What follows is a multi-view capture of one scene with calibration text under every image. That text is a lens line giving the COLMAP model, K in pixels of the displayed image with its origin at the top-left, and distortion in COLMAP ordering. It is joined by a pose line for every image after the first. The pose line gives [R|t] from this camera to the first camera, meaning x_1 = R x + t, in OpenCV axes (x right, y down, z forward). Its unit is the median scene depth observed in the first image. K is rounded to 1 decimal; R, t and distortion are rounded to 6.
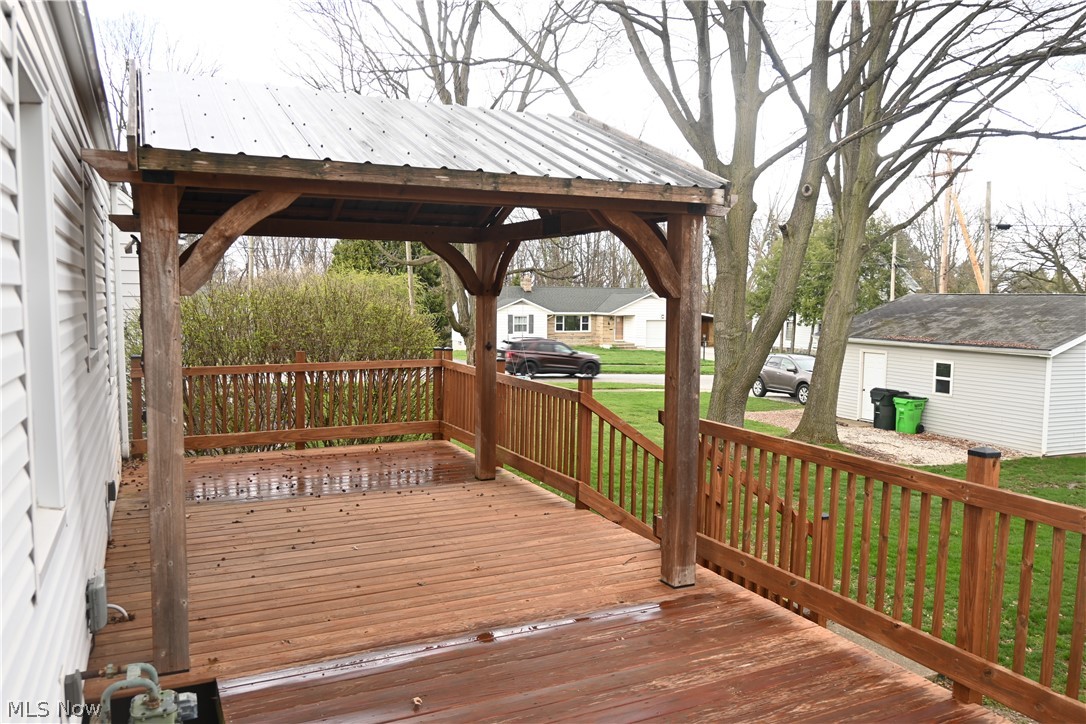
lens RADIAL K [[836.3, 0, 538.4], [0, 836.3, 358.6], [0, 0, 1]] dist [-0.011341, -0.001088]
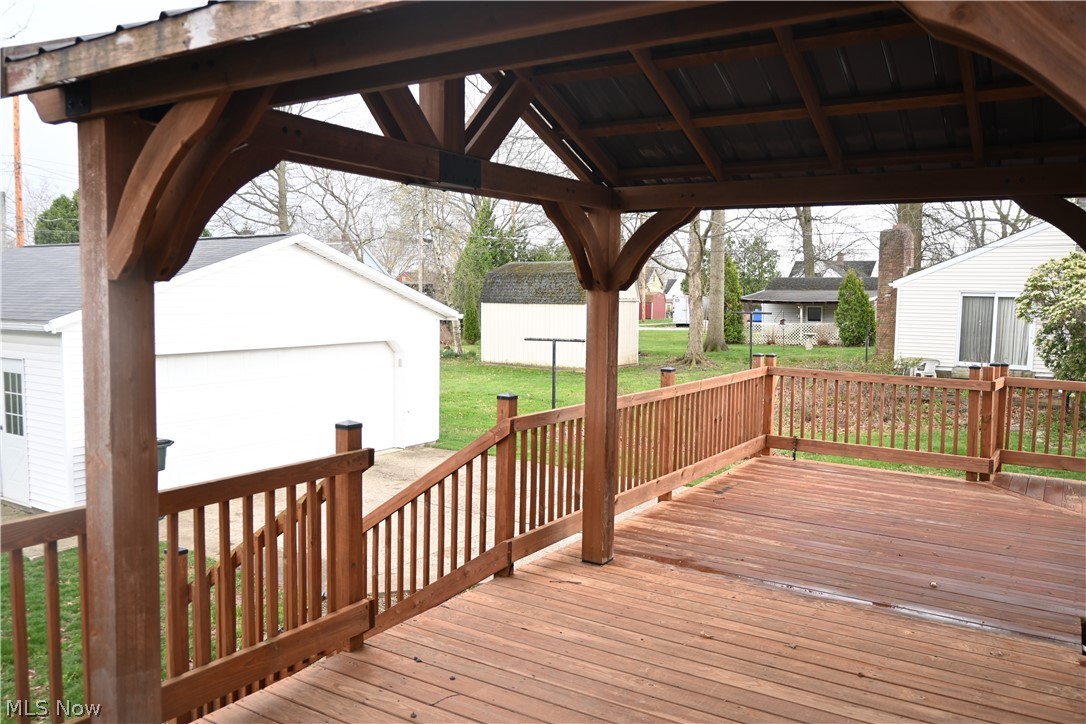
lens RADIAL K [[836.3, 0, 545.7], [0, 836.3, 358.5], [0, 0, 1]] dist [-0.011341, -0.001088]
pose [[-0.520633, -0.075551, 0.850431, -0.293603], [0.061823, 0.990126, 0.125809, -0.050438], [-0.851539, 0.118076, -0.510822, 0.687415]]
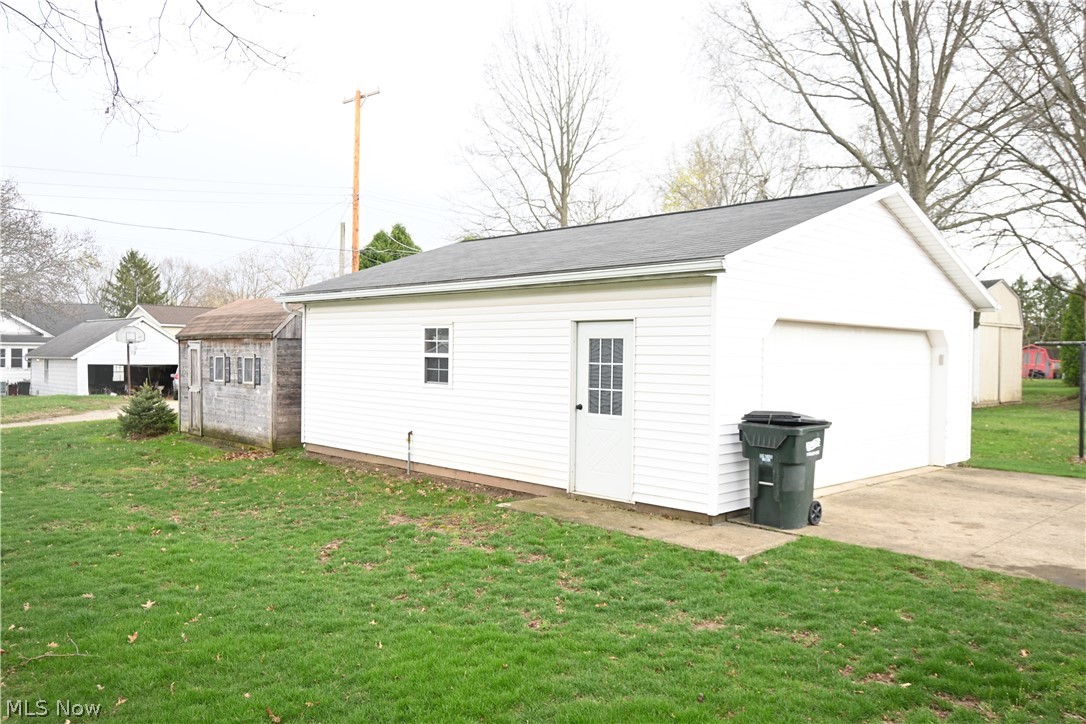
lens RADIAL K [[836.3, 0, 549.3], [0, 836.3, 359.8], [0, 0, 1]] dist [-0.011341, -0.001088]
pose [[-0.328212, -0.015458, 0.944478, 0.108705], [0.065479, 0.997089, 0.039074, 0.034689], [-0.942332, 0.074668, -0.326244, 1.036033]]
